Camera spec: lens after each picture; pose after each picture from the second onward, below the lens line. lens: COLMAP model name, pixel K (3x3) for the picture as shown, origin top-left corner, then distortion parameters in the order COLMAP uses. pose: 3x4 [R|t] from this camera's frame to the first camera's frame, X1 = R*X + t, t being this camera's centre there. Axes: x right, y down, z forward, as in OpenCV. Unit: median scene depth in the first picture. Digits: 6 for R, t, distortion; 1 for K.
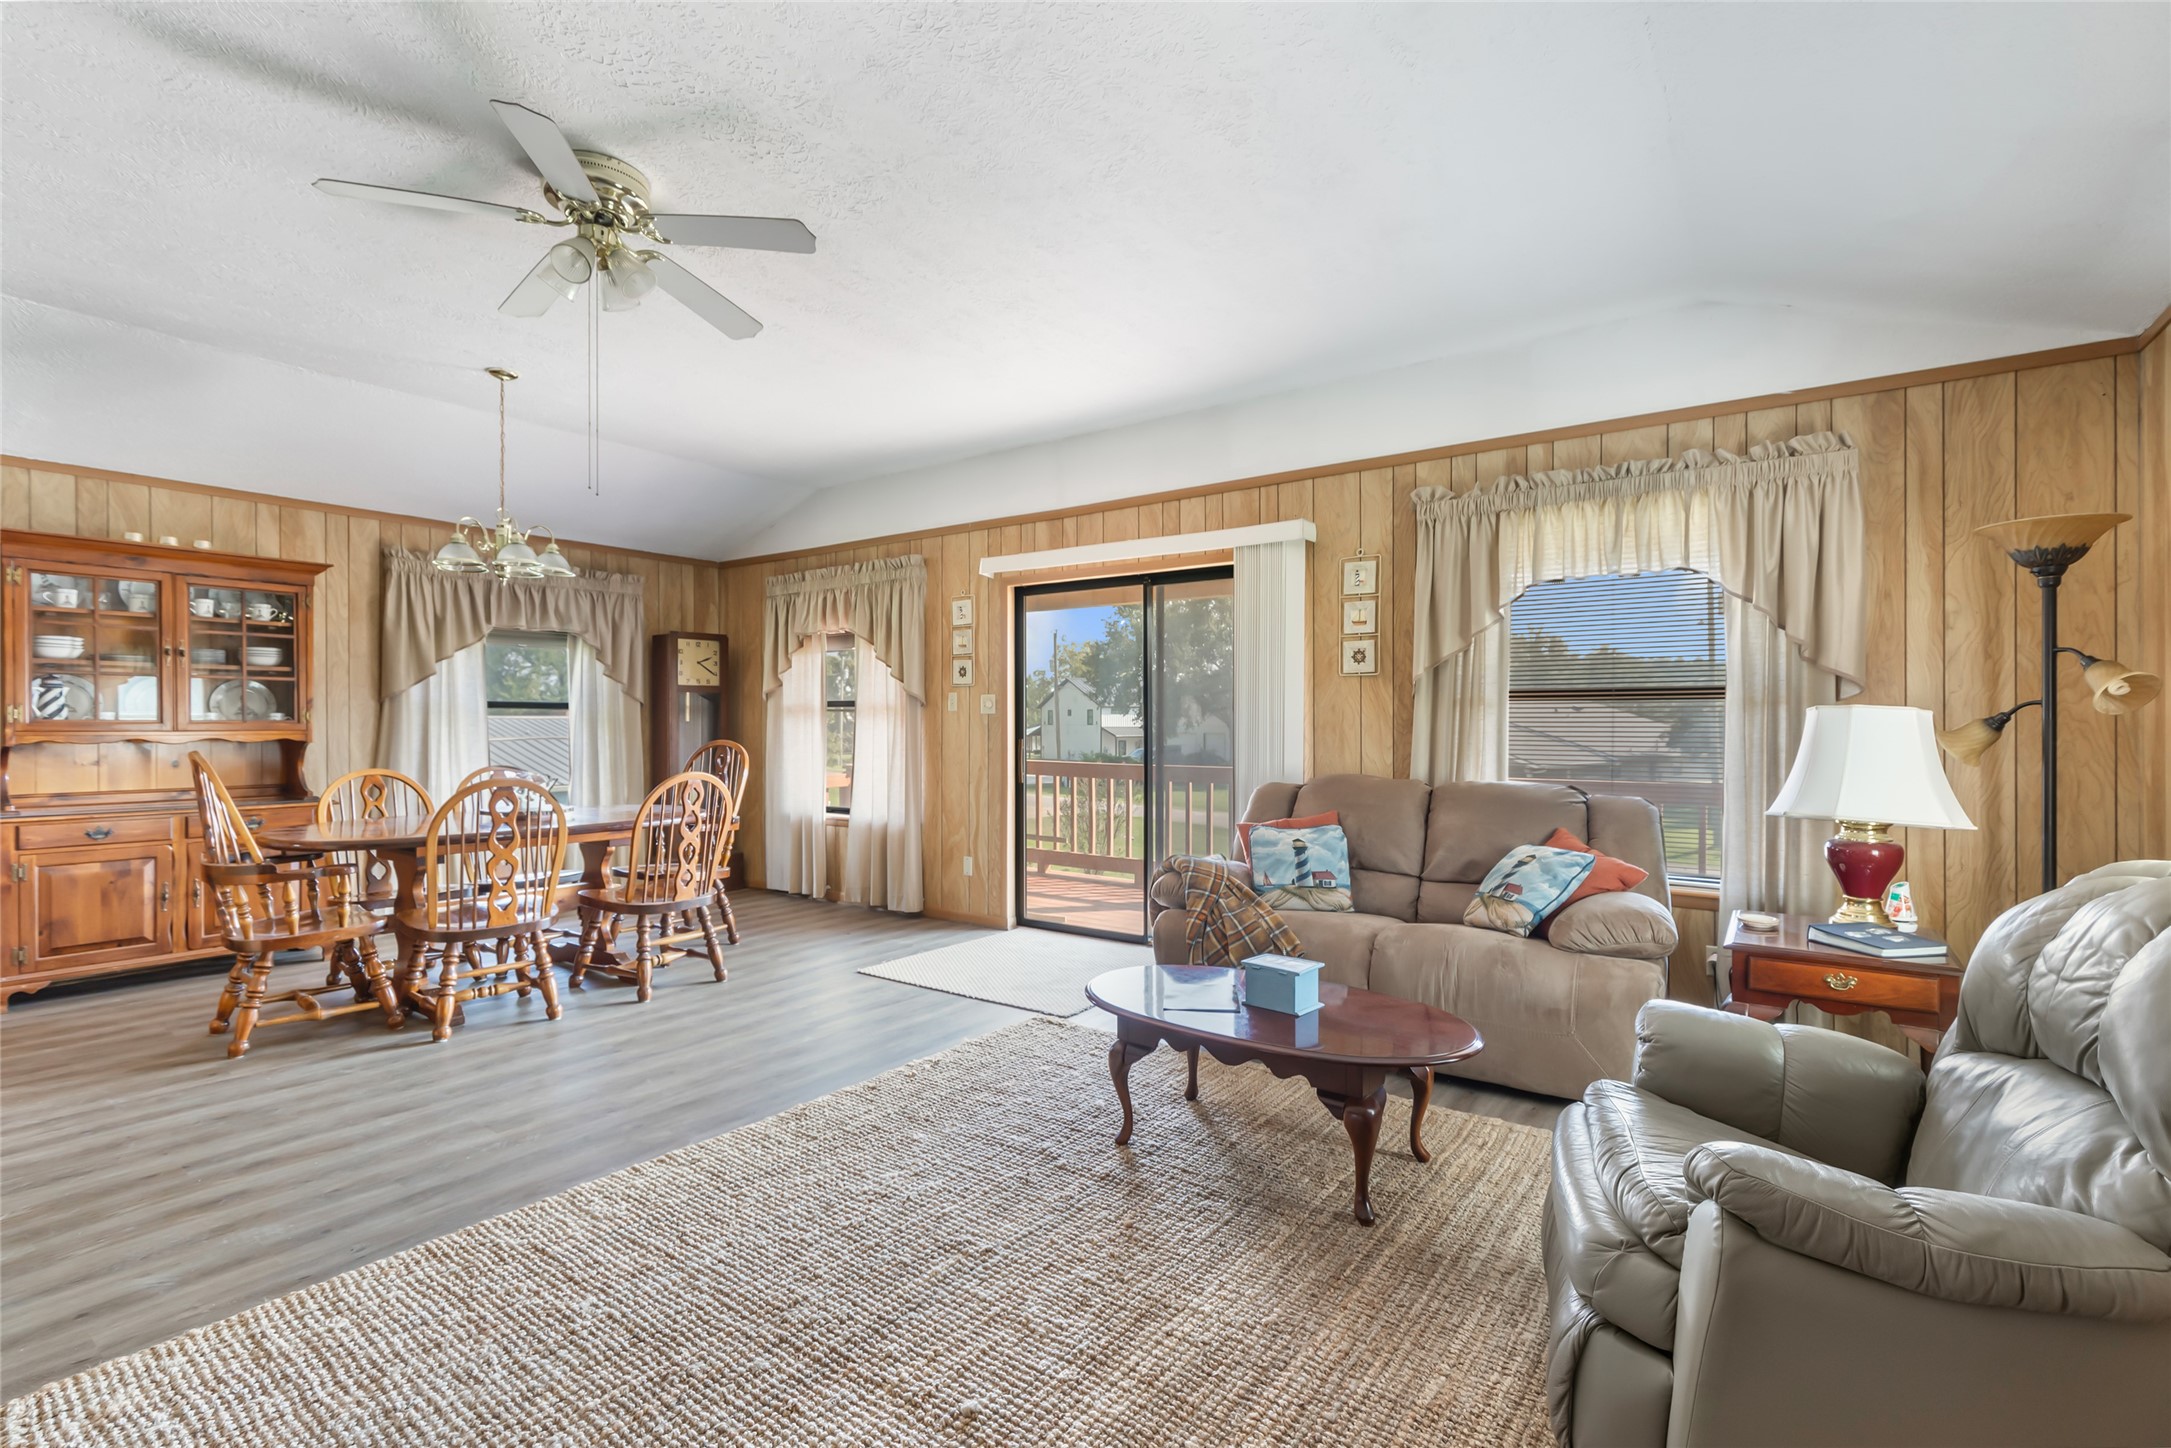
lens RADIAL K [[971.1, 0, 1089.4], [0, 971.1, 726.3], [0, 0, 1]] dist [0.001847, -0.000516]
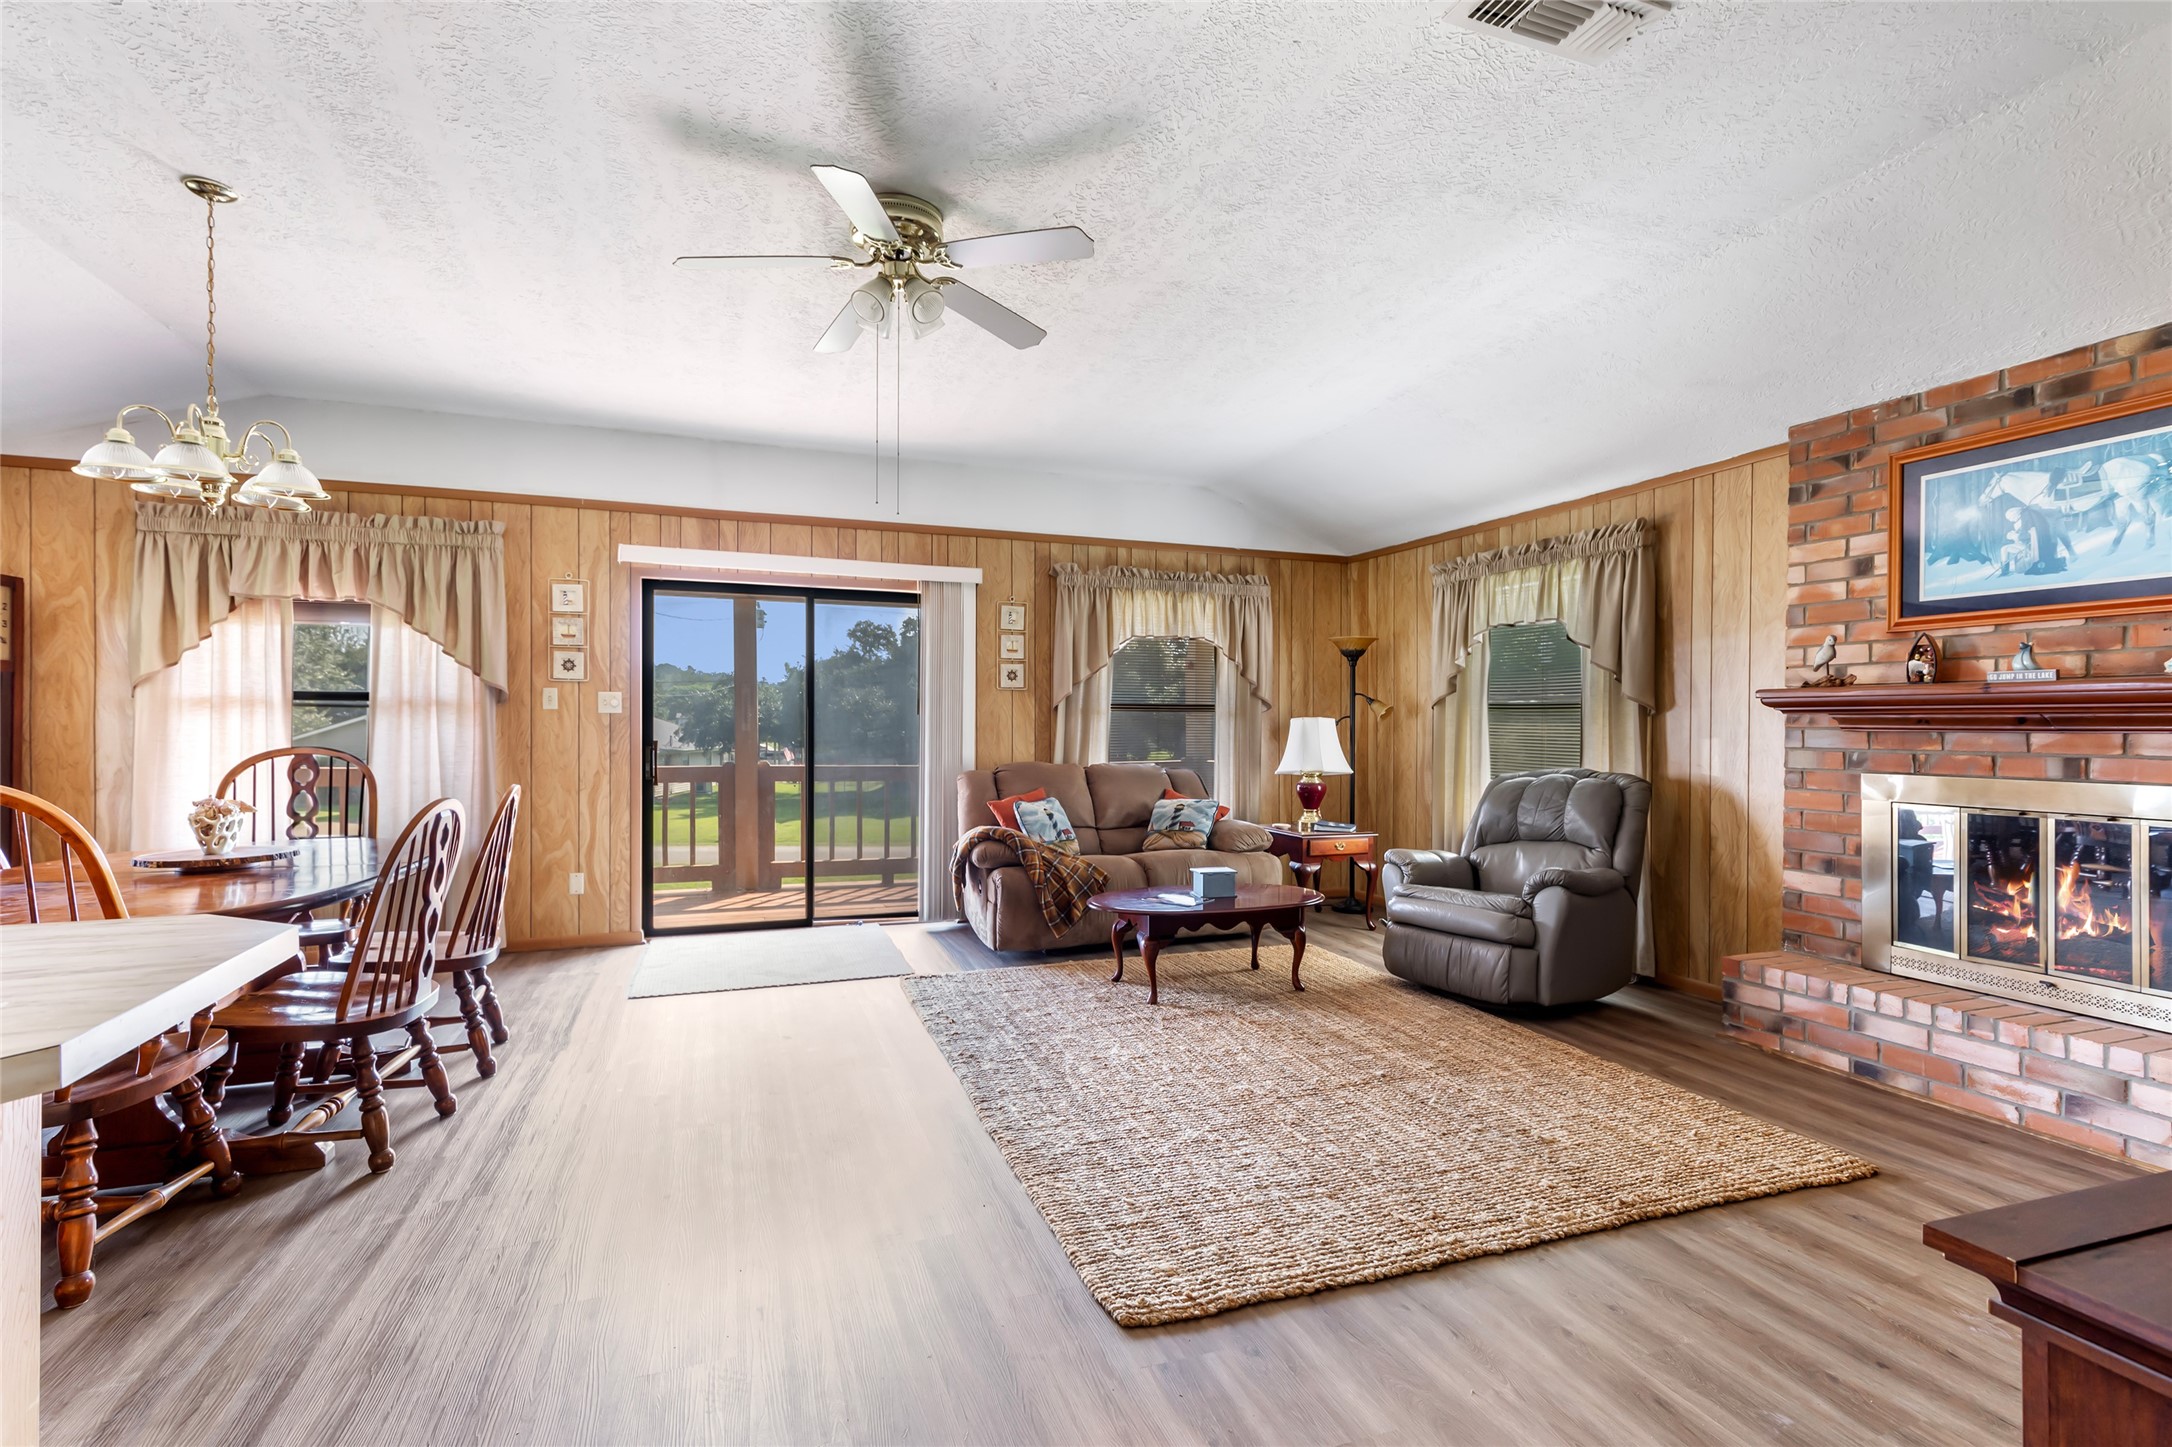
lens RADIAL K [[985.9, 0, 1086.0], [0, 985.9, 723.5], [0, 0, 1]] dist [0.006257, -0.000181]
pose [[0.564535, 0.001497, 0.825408, -0.736970], [-0.002239, 0.999997, -0.000282, -0.004372], [-0.825406, -0.001688, 0.564537, 0.124407]]
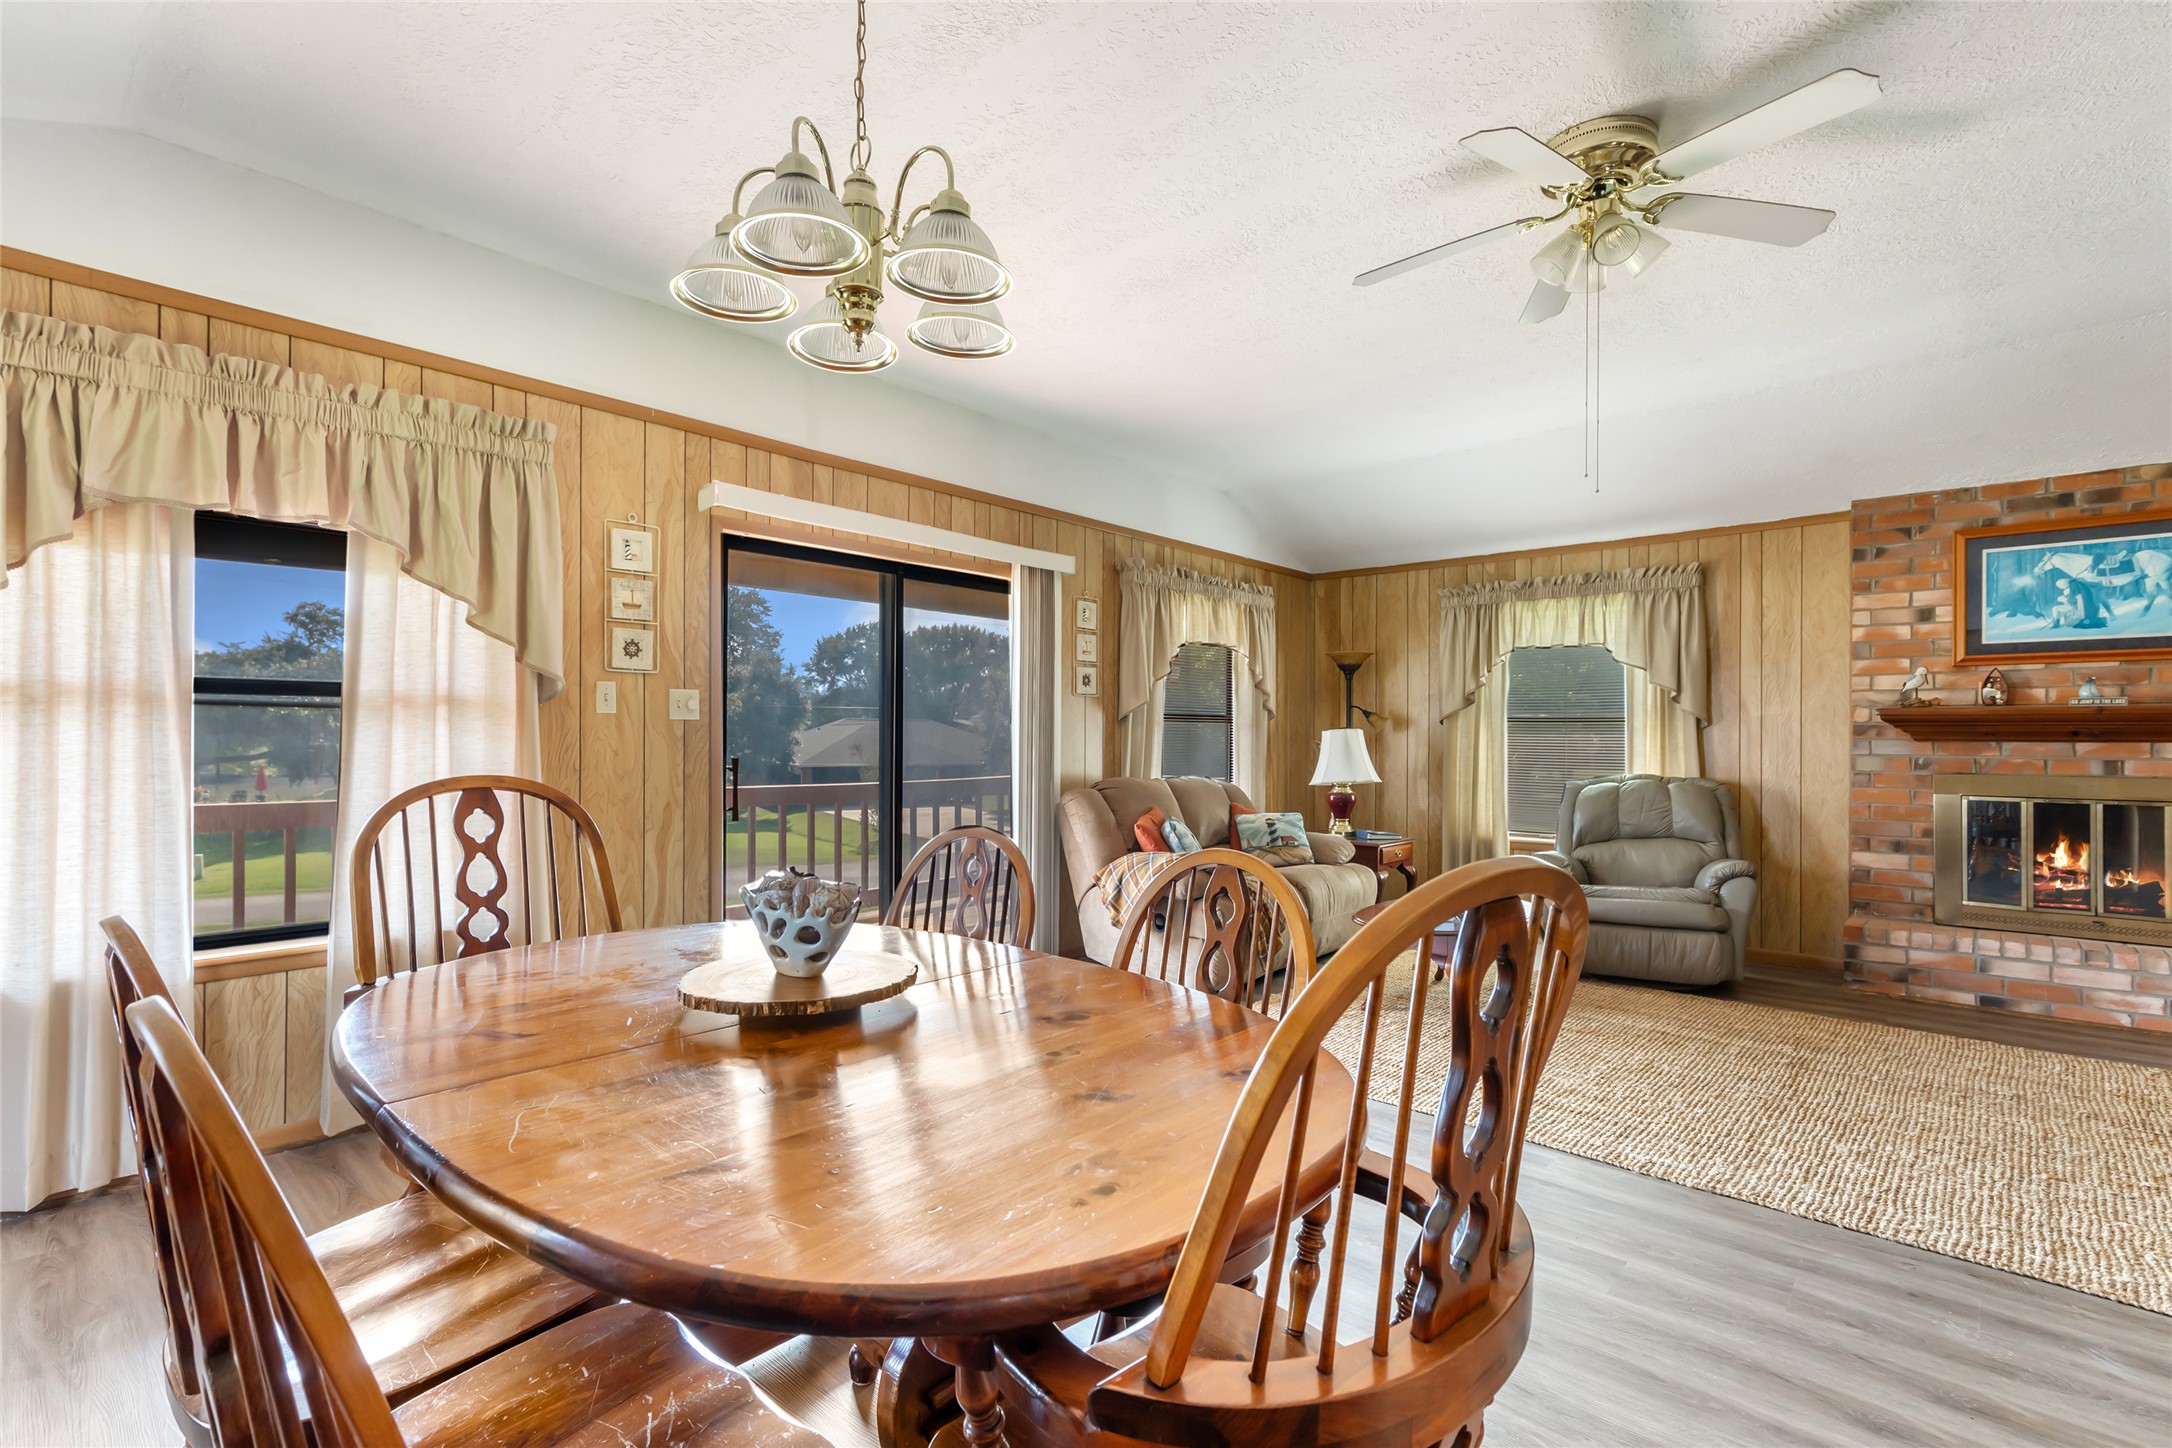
lens RADIAL K [[982.4, 0, 1083.5], [0, 982.4, 730.7], [0, 0, 1]] dist [0.002722, 0.000679]
pose [[0.122935, 0.004913, 0.992403, -0.852030], [-0.003056, 0.999985, -0.004572, -0.003746], [-0.992410, -0.002471, 0.122948, 0.784297]]
